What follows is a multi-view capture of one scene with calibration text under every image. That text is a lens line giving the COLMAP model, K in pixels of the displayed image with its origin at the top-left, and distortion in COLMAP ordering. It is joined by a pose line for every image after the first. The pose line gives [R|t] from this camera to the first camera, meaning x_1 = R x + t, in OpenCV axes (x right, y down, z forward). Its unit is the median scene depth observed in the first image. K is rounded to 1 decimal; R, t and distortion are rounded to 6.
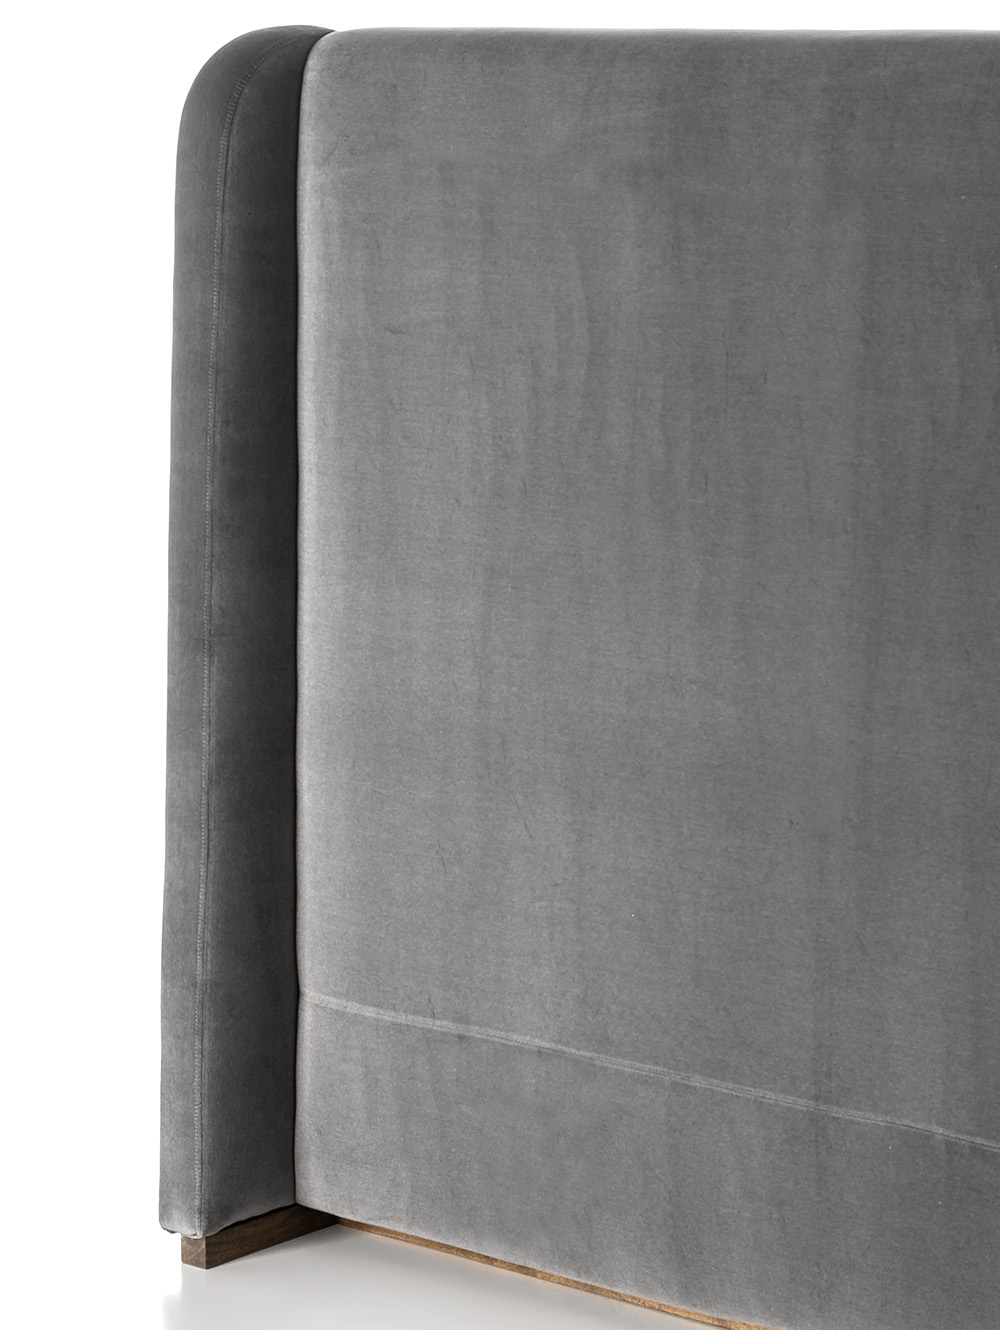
lens RADIAL K [[4026.7, 0, 500.0], [0, 4026.7, 665.0], [0, 0, 1]] dist [-0.003328, 0.527109]
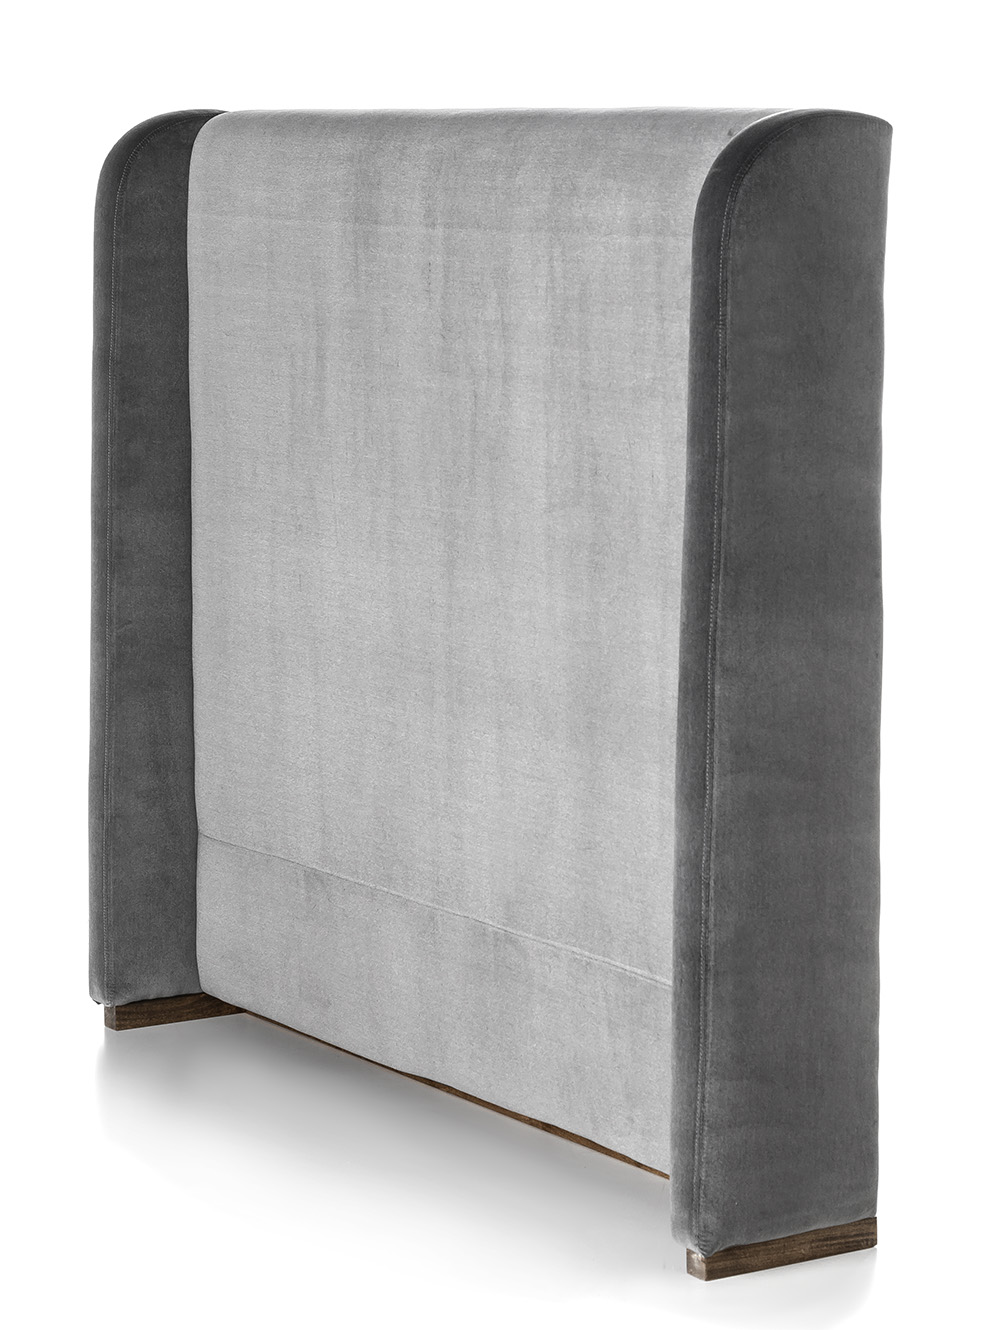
lens RADIAL K [[4026.7, 0, 500.0], [0, 4026.7, 665.0], [0, 0, 1]] dist [-0.003328, 0.527109]
pose [[0.954010, 0.027464, -0.298514, 0.485306], [-0.033016, 0.999363, -0.013571, 0.045118], [0.297951, 0.022803, 0.954309, -0.271048]]
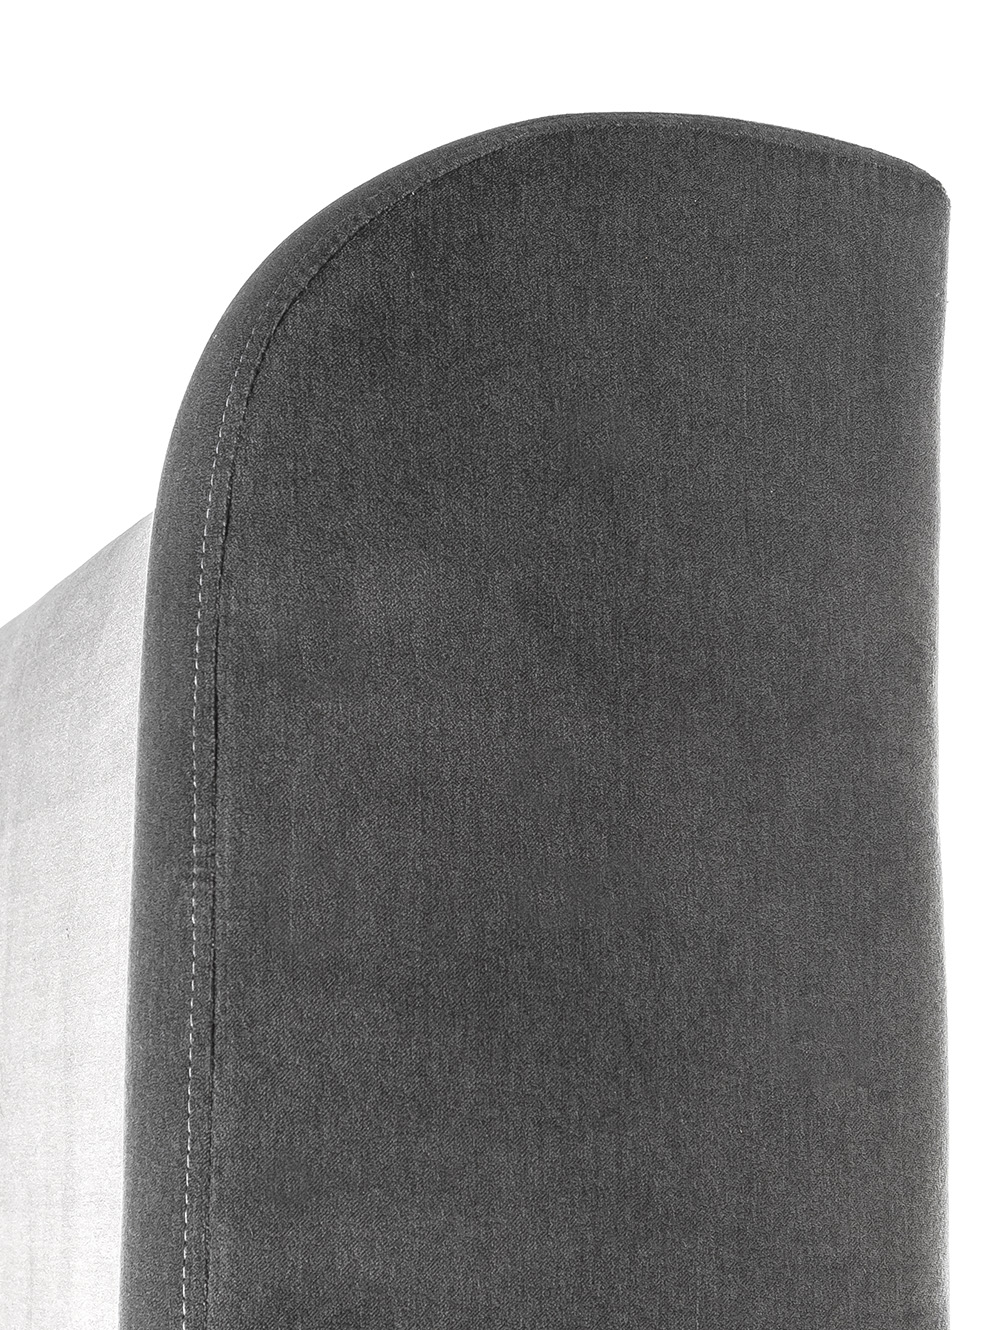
lens RADIAL K [[3380.5, 0, 500.0], [0, 3380.5, 665.0], [0, 0, 1]] dist [0.009190, 0.099256]
pose [[0.854066, -0.073101, -0.515002, 0.350012], [-0.070986, 0.964433, -0.254617, -0.021532], [0.515298, 0.254017, 0.818501, 0.619479]]
